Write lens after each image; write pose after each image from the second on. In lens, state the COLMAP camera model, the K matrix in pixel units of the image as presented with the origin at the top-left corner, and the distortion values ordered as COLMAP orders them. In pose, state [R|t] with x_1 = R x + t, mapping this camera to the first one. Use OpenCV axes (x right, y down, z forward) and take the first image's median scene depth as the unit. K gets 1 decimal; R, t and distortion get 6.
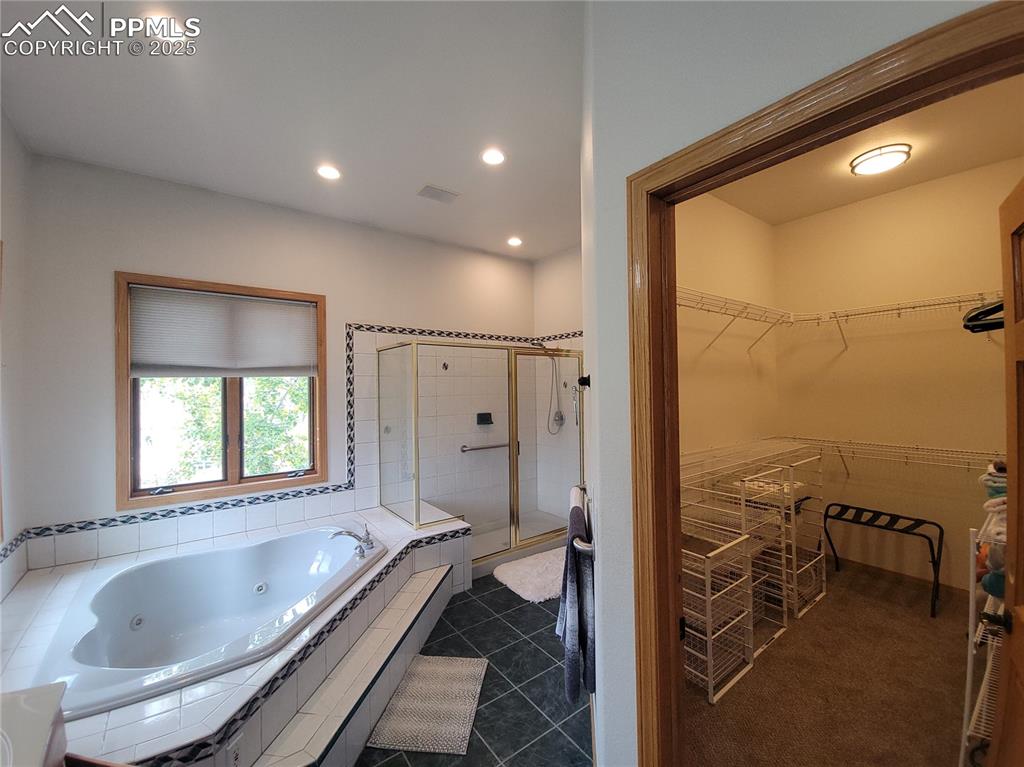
lens RADIAL K [[413.9, 0, 512.0], [0, 413.9, 383.5], [0, 0, 1]] dist [0.025908, -0.011916]
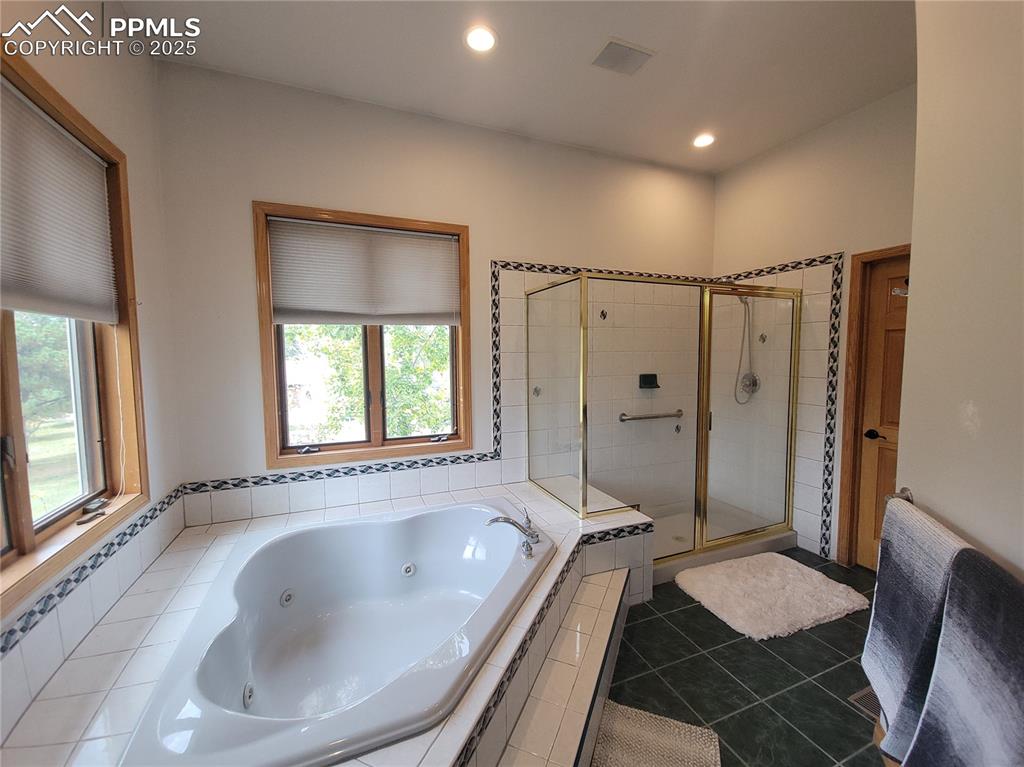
lens RADIAL K [[413.9, 0, 512.0], [0, 413.9, 383.5], [0, 0, 1]] dist [0.025908, -0.011916]
pose [[0.966578, 0.024872, -0.255163, -0.160494], [-0.003401, 0.996439, 0.084247, 0.031151], [0.256350, -0.080563, 0.963221, 0.225177]]
